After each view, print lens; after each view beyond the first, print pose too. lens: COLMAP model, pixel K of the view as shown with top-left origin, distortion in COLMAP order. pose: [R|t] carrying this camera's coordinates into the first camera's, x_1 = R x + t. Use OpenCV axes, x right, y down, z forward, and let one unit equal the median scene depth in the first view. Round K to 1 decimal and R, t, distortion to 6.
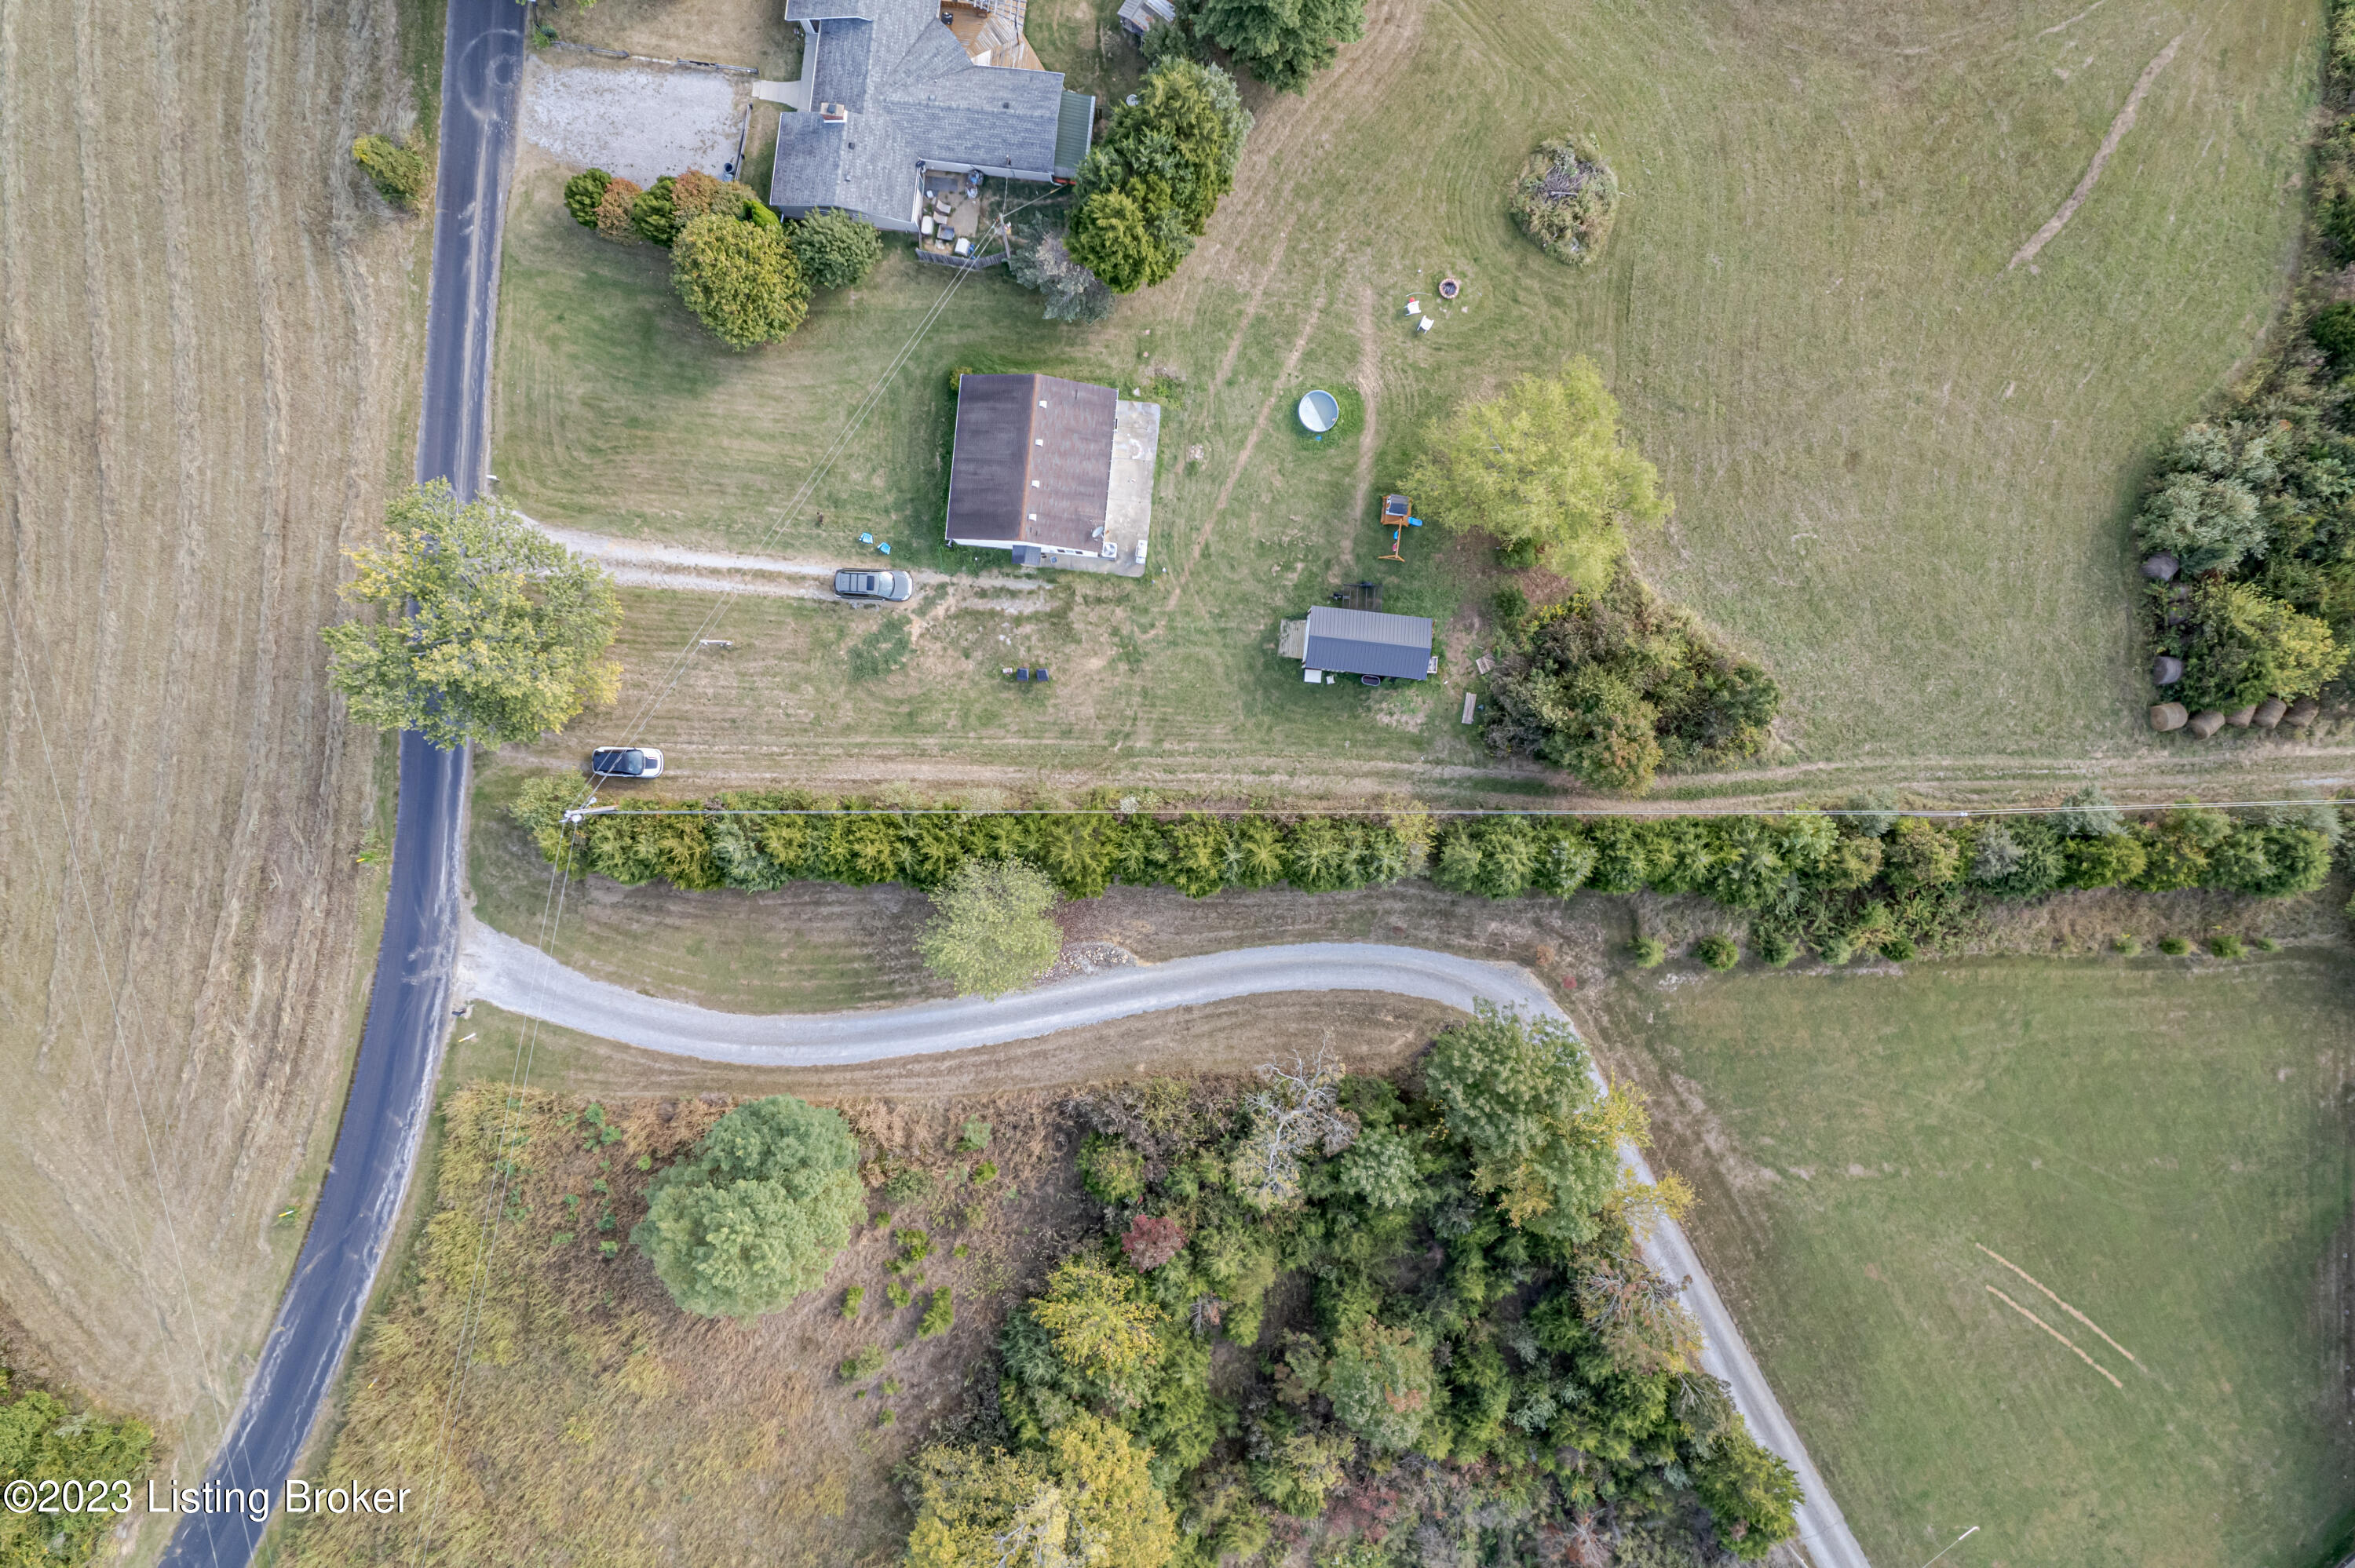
lens RADIAL K [[1473.5, 0, 1177.5], [0, 1473.5, 784.0], [0, 0, 1]] dist [-0.038011, -0.000198]
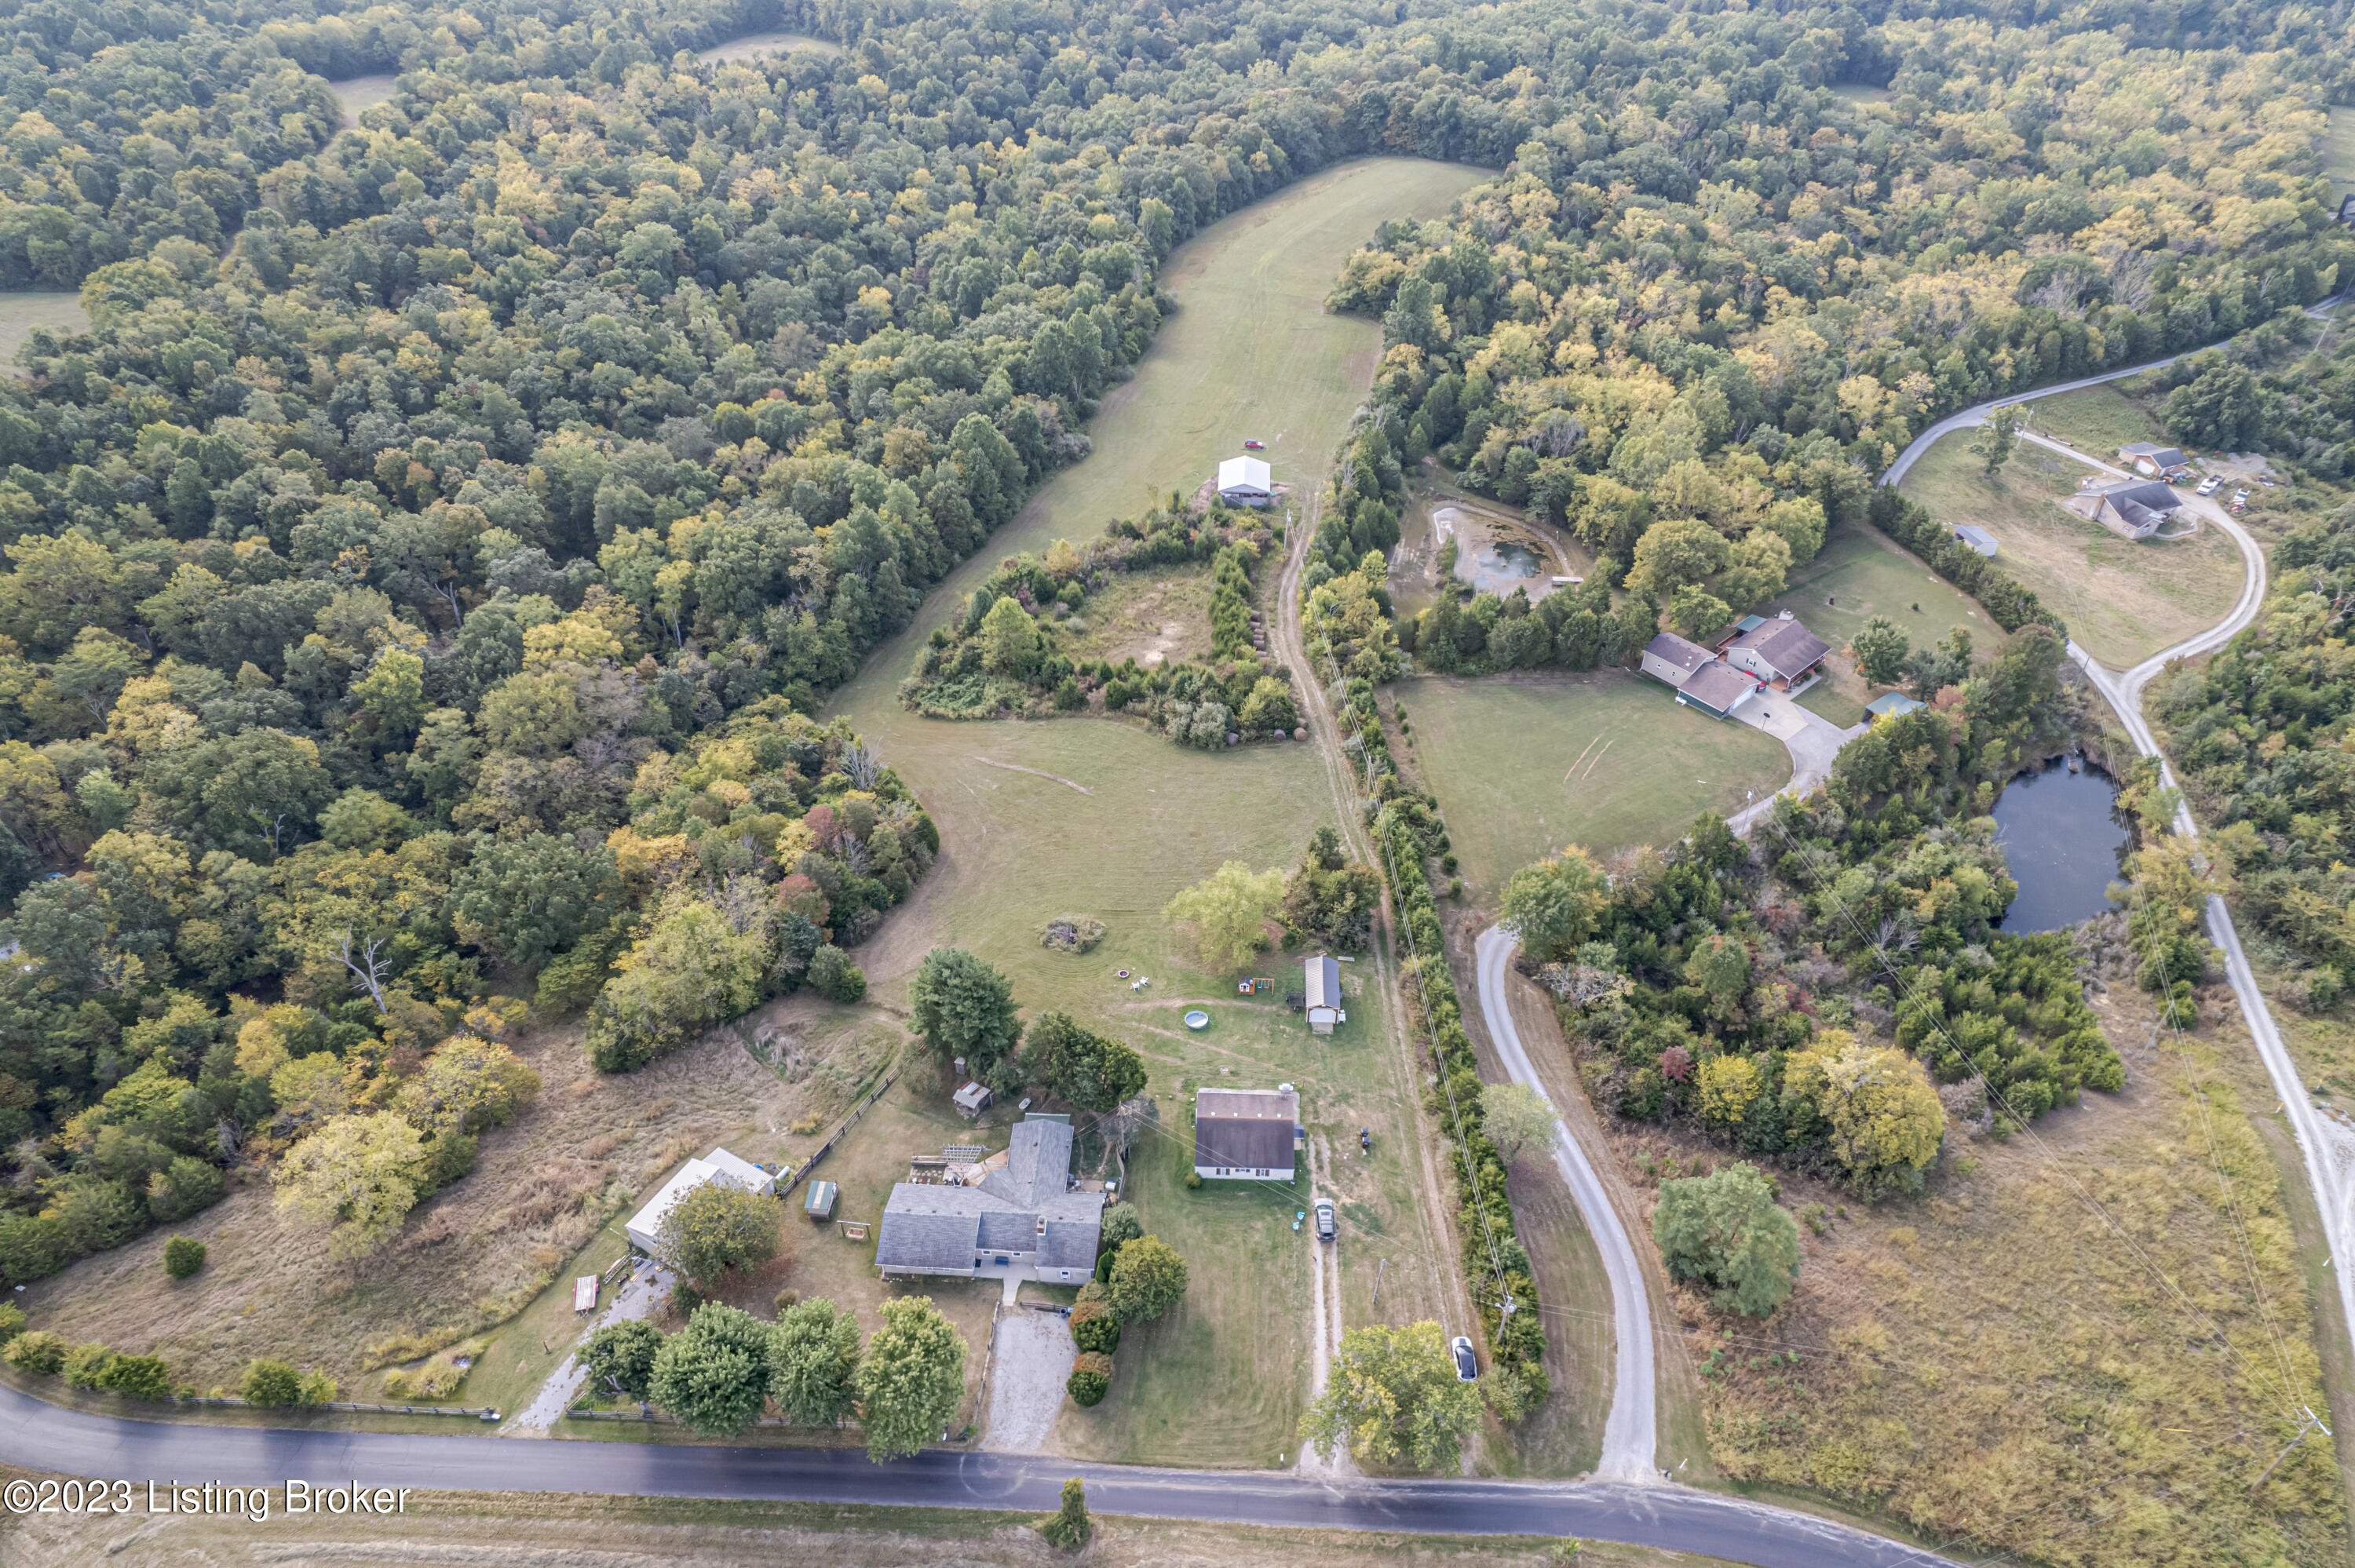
lens RADIAL K [[1473.5, 0, 1177.5], [0, 1473.5, 784.0], [0, 0, 1]] dist [-0.038011, -0.000198]
pose [[-0.052881, -0.642912, 0.764112, -1.095867], [0.998404, -0.049226, 0.027678, -0.310713], [0.019820, 0.764357, 0.644489, -0.388843]]
